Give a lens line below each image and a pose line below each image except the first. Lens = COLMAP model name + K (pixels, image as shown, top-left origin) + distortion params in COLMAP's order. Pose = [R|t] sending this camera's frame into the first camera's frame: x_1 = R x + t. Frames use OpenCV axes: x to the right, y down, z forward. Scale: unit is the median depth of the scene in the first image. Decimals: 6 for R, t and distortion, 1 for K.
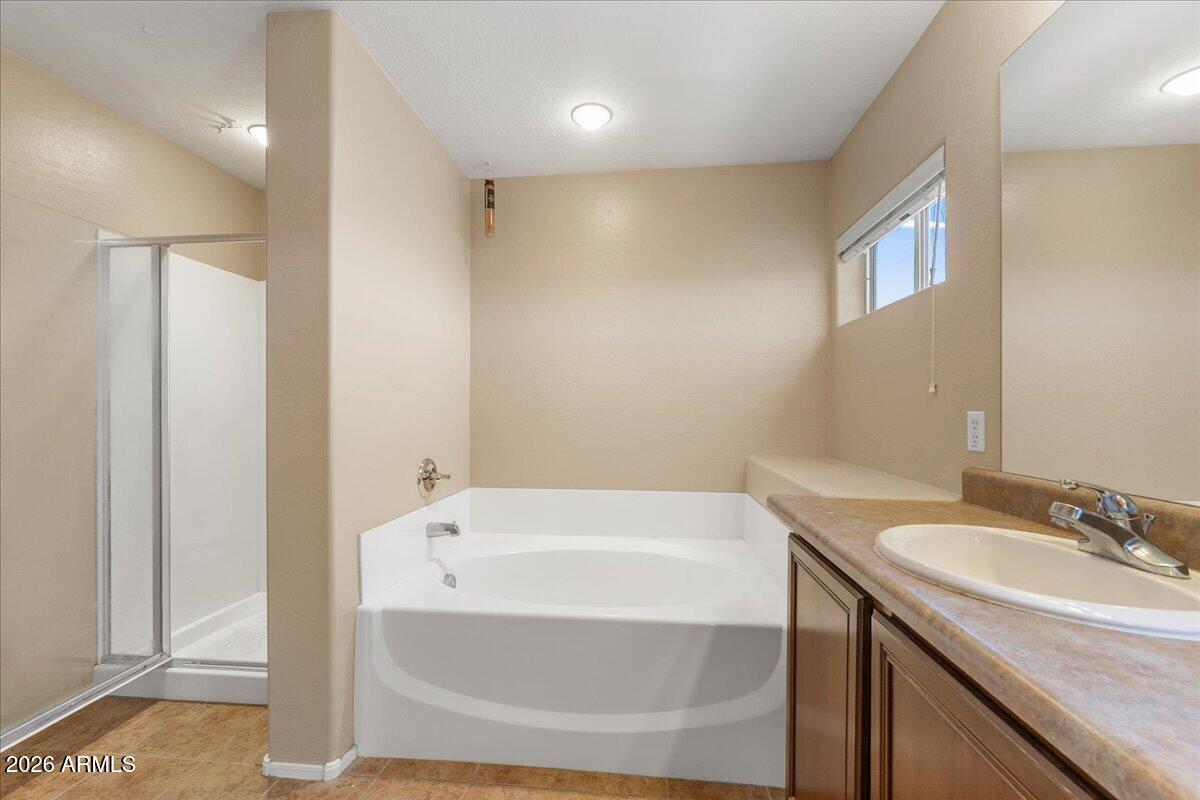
lens RADIAL K [[483.5, 0, 602.8], [0, 483.5, 411.9], [0, 0, 1]] dist [0.000352, 0.000284]
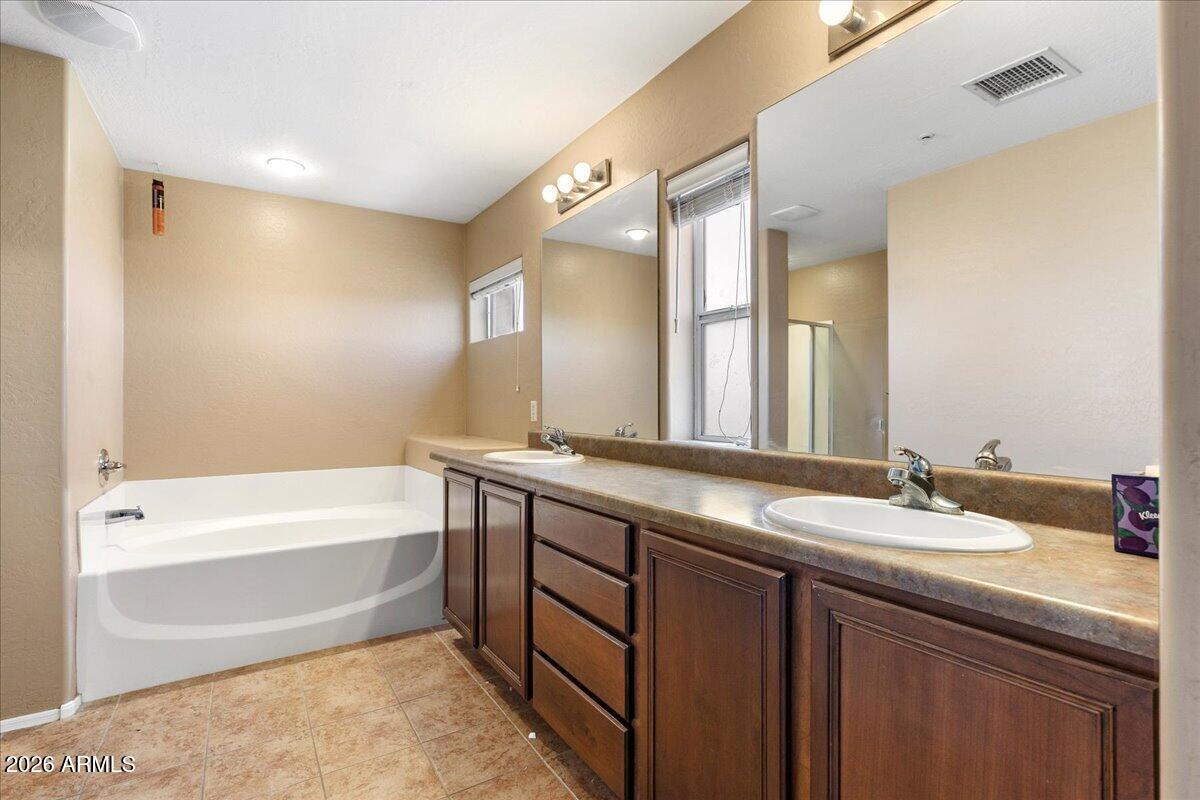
lens RADIAL K [[566.5, 0, 604.4], [0, 566.5, 403.9], [0, 0, 1]] dist [0.004209, 0.001091]
pose [[0.782828, -0.006438, 0.622205, -0.371689], [0.006784, 0.999975, 0.001812, 0.007420], [-0.622202, 0.002803, 0.782852, -0.832324]]
